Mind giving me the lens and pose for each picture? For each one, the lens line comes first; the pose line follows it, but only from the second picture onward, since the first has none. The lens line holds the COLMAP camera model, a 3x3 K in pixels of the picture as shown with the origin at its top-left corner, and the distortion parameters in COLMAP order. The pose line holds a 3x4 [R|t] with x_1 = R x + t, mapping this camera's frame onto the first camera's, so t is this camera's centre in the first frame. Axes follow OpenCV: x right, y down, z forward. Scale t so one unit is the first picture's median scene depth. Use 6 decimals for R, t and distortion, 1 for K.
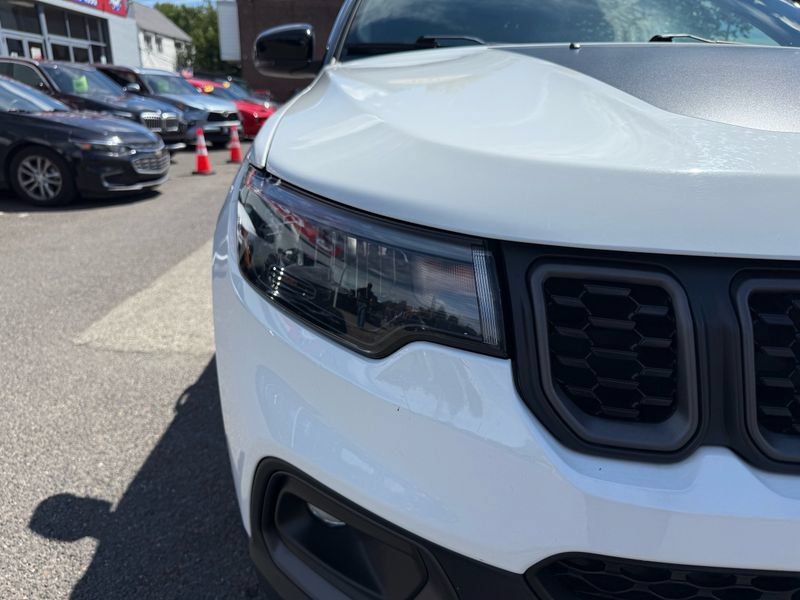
lens RADIAL K [[580.3, 0, 401.3], [0, 580.3, 302.3], [0, 0, 1]] dist [0.002902, -0.003213]
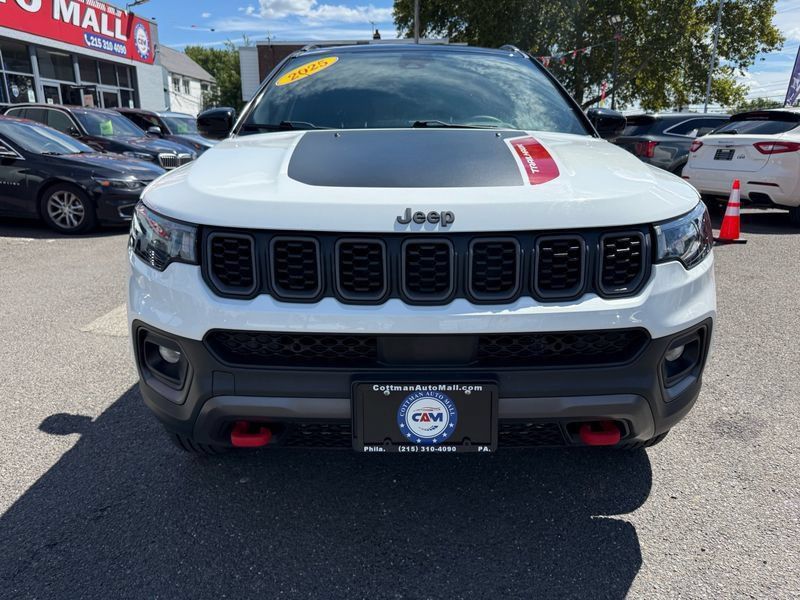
lens RADIAL K [[561.5, 0, 400.0], [0, 561.5, 300.0], [0, 0, 1]] dist [0.060505, -0.068287]
pose [[0.999576, 0.000517, -0.029111, 0.086049], [-0.002075, 0.998566, -0.053490, 0.028435], [0.029042, 0.053527, 0.998144, -0.118780]]
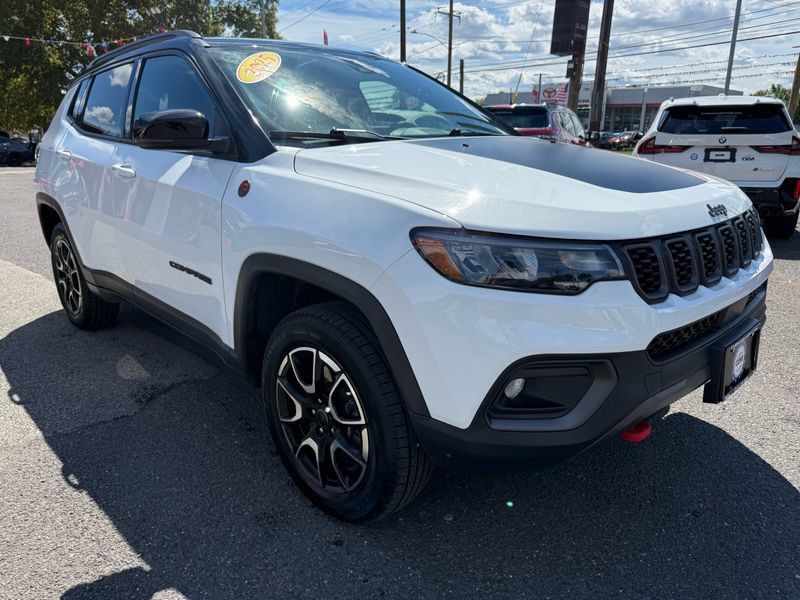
lens RADIAL K [[576.8, 0, 398.5], [0, 576.8, 302.2], [0, 0, 1]] dist [0.003590, -0.001770]
pose [[0.734053, -0.200296, 0.648882, -0.179407], [0.226215, 0.973062, 0.044455, -0.012515], [-0.640306, 0.114155, 0.759590, -0.031189]]
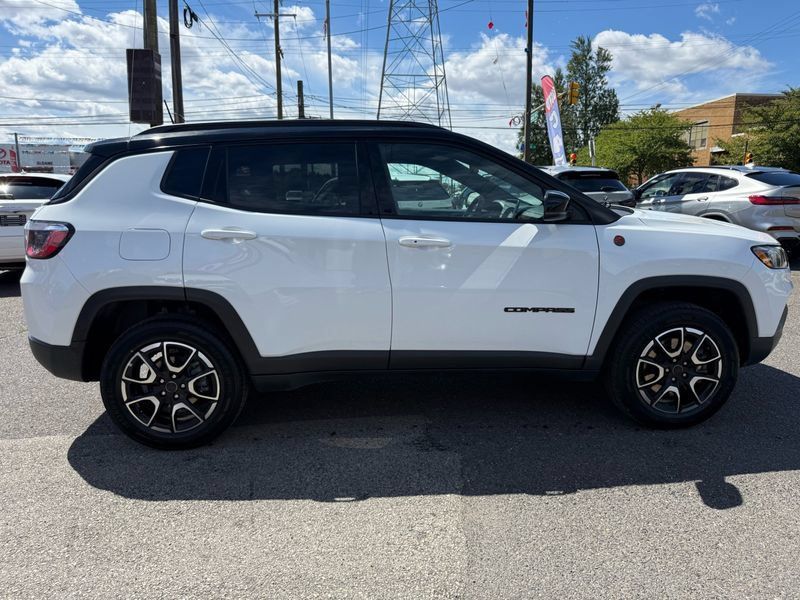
lens RADIAL K [[568.8, 0, 410.9], [0, 568.8, 300.7], [0, 0, 1]] dist [0.007349, 0.000685]
pose [[-0.048251, -0.193160, 0.979980, -0.464622], [0.328963, 0.923312, 0.198187, -0.166728], [-0.943109, 0.331940, 0.018991, 0.381843]]
